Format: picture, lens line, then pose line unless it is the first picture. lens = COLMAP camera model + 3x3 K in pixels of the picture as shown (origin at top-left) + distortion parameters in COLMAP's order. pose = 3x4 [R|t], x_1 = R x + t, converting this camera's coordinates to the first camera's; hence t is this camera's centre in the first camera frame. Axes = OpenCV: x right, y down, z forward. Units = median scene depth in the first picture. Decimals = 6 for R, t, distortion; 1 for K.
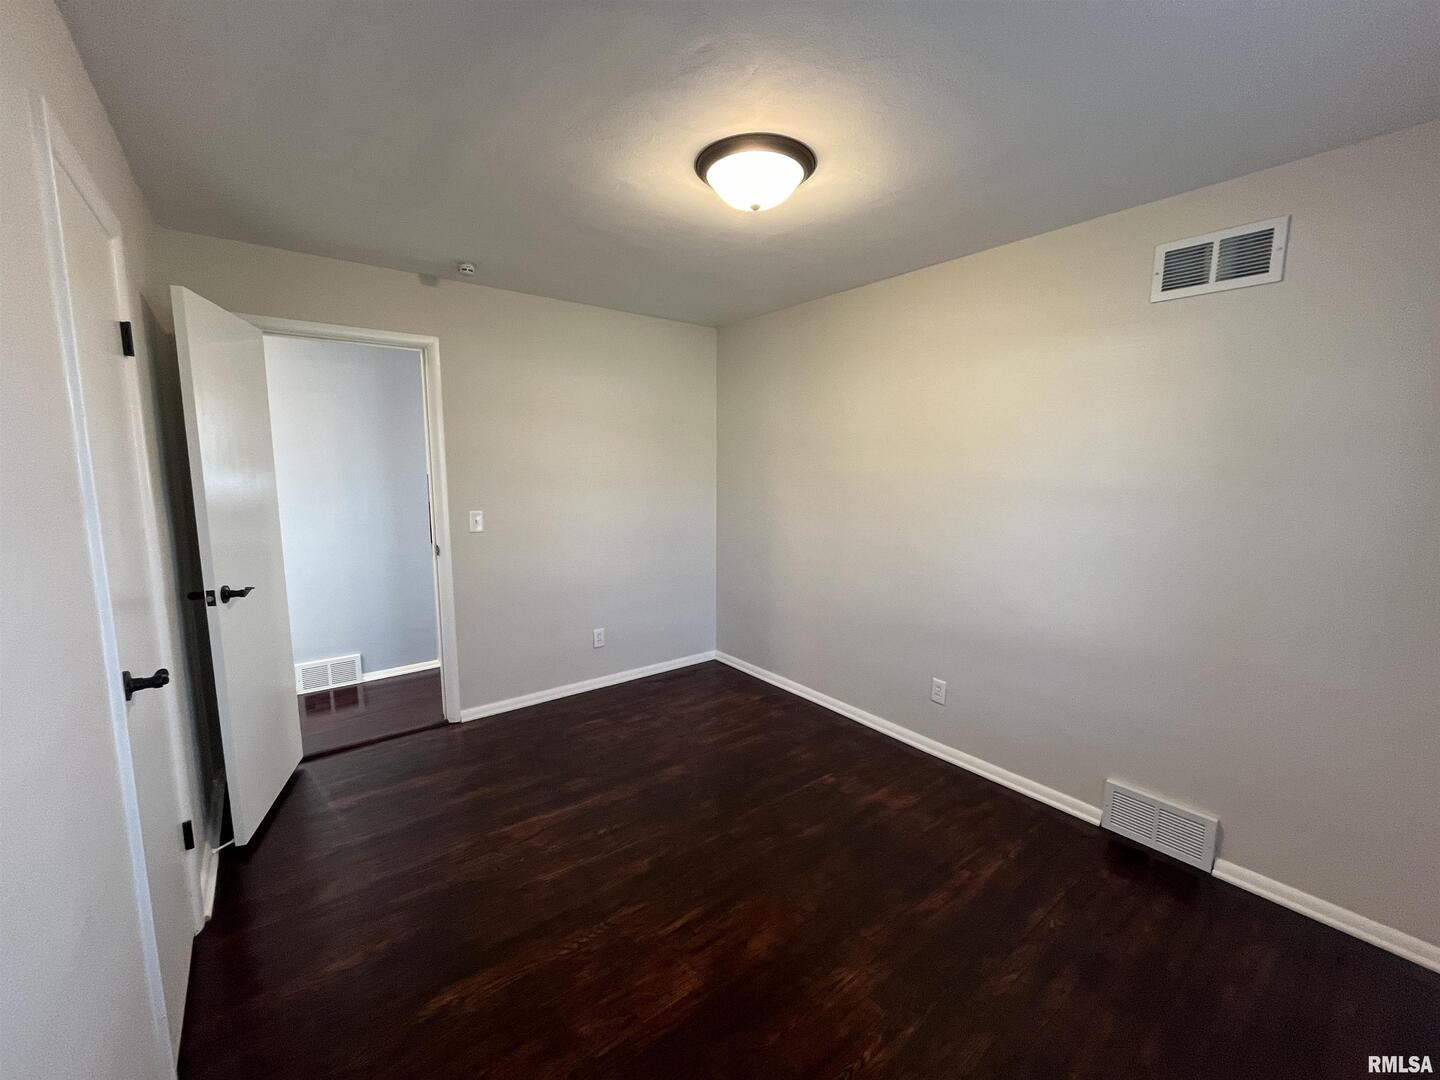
lens RADIAL K [[581.3, 0, 721.0], [0, 581.3, 538.4], [0, 0, 1]] dist [-0.000360, -0.000589]
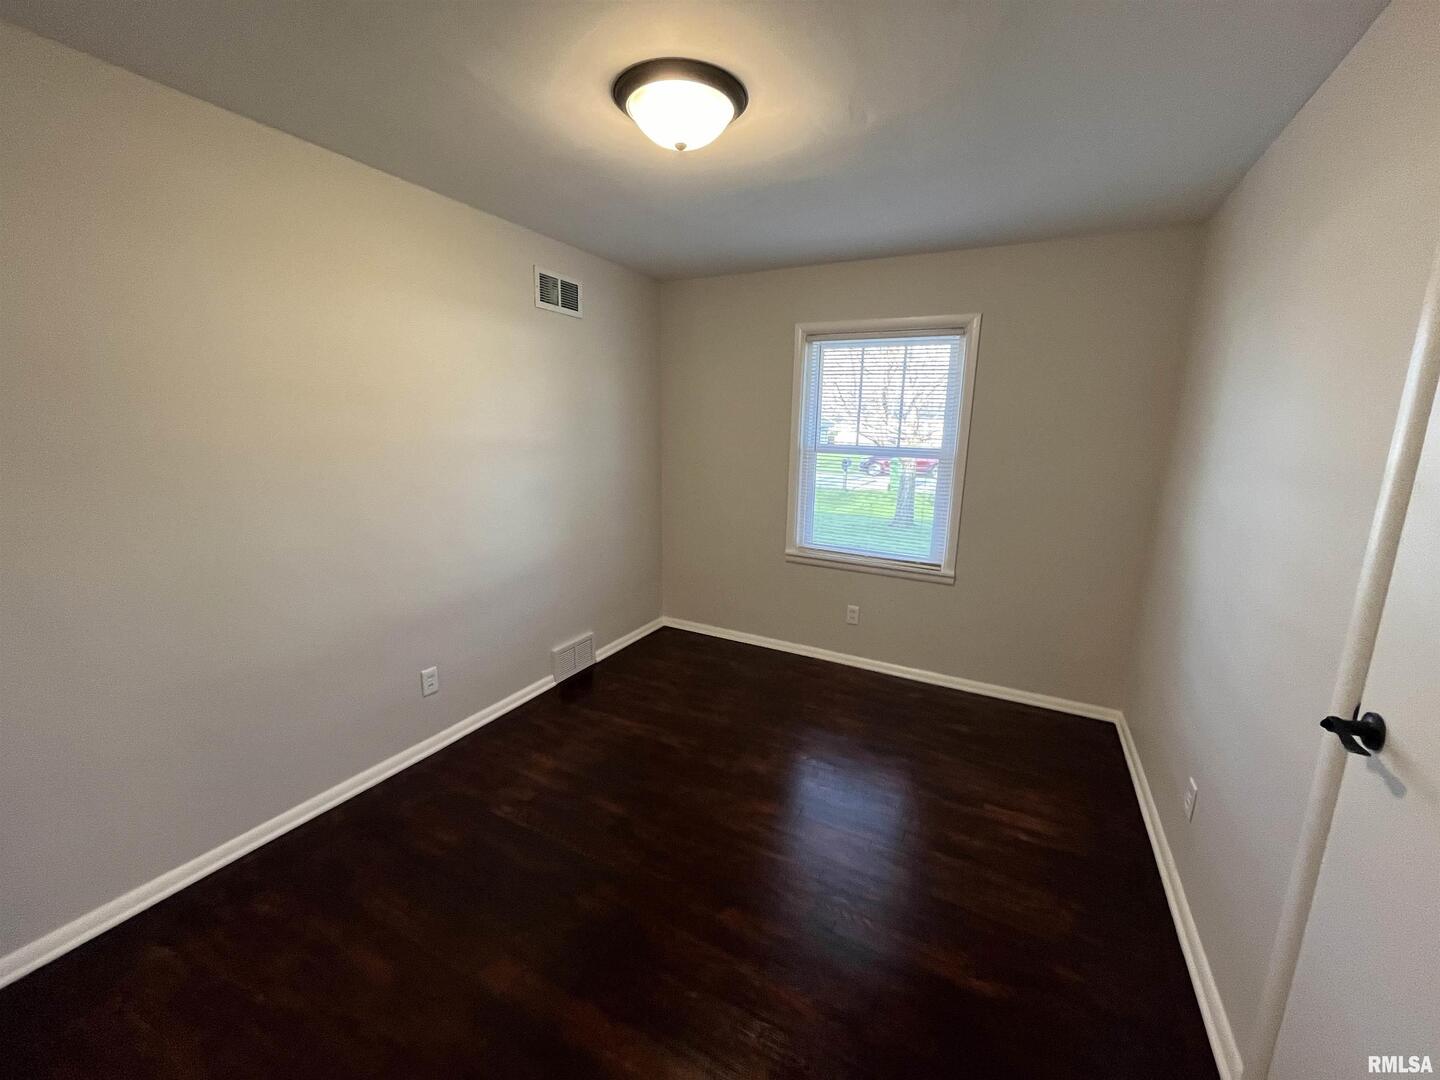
lens RADIAL K [[581.3, 0, 721.0], [0, 581.3, 538.4], [0, 0, 1]] dist [-0.000360, -0.000589]
pose [[-0.409382, -0.187926, 0.892799, -0.793556], [0.102654, 0.962855, 0.249743, -0.176633], [-0.906570, 0.193890, -0.374884, 1.241776]]
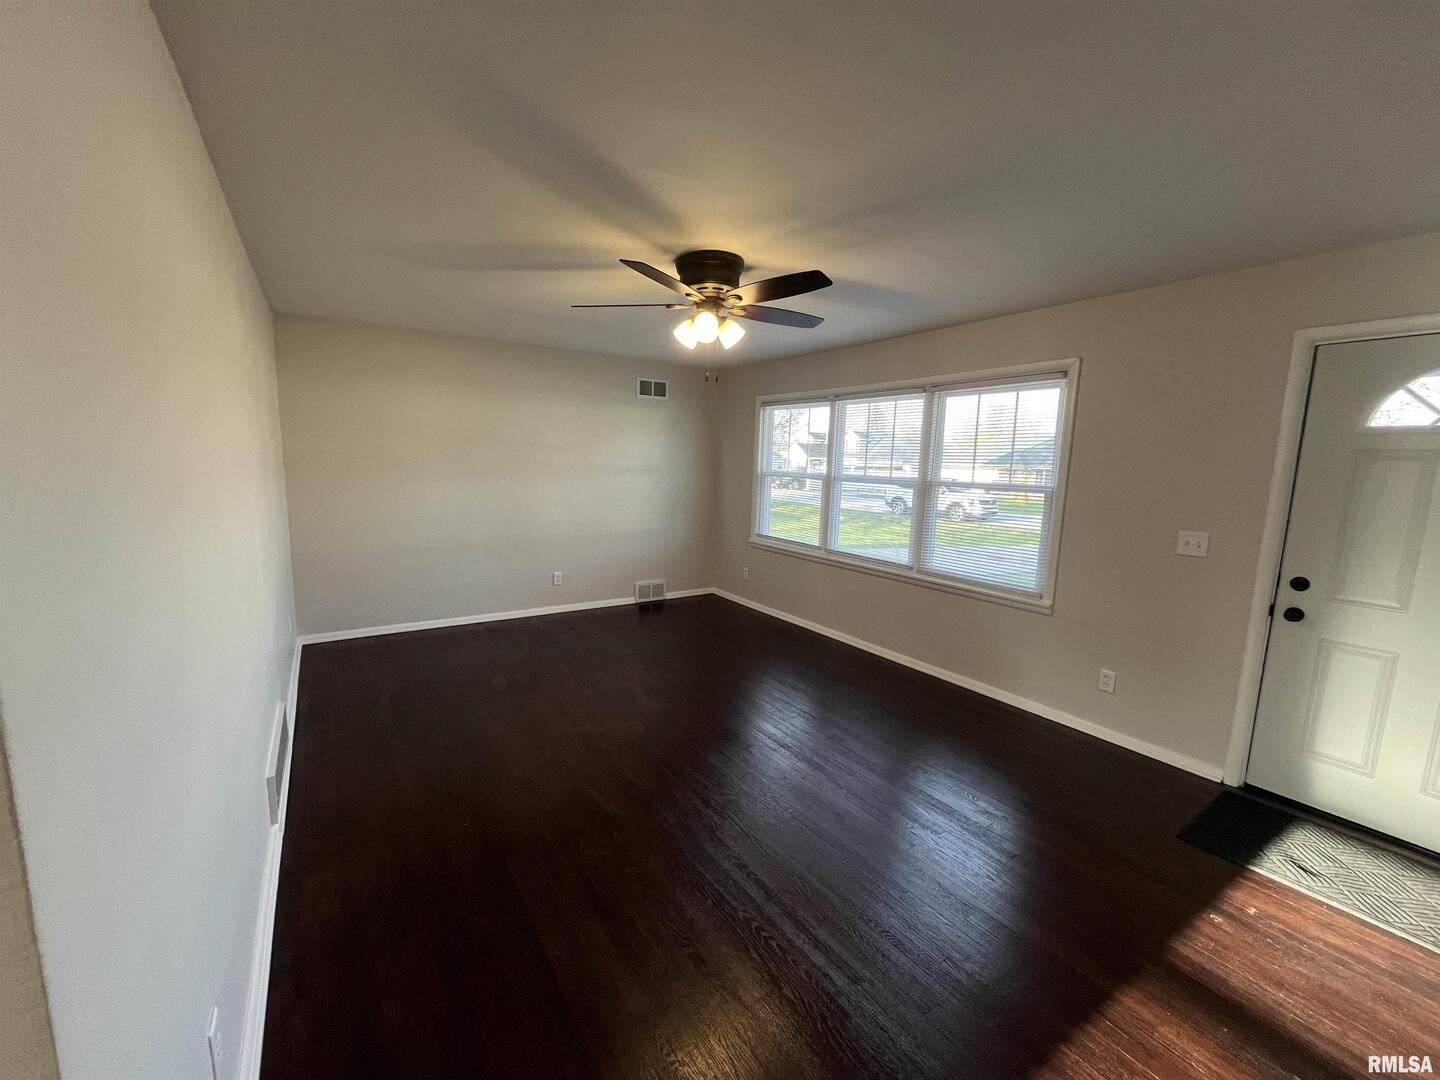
lens RADIAL K [[574.6, 0, 710.7], [0, 574.6, 535.8], [0, 0, 1]] dist [-0.001221, -0.000188]
pose [[0.141814, -0.120802, 0.982495, -1.875000], [0.116464, 0.987669, 0.104628, -0.019495], [-0.983018, 0.099587, 0.154134, 0.330912]]
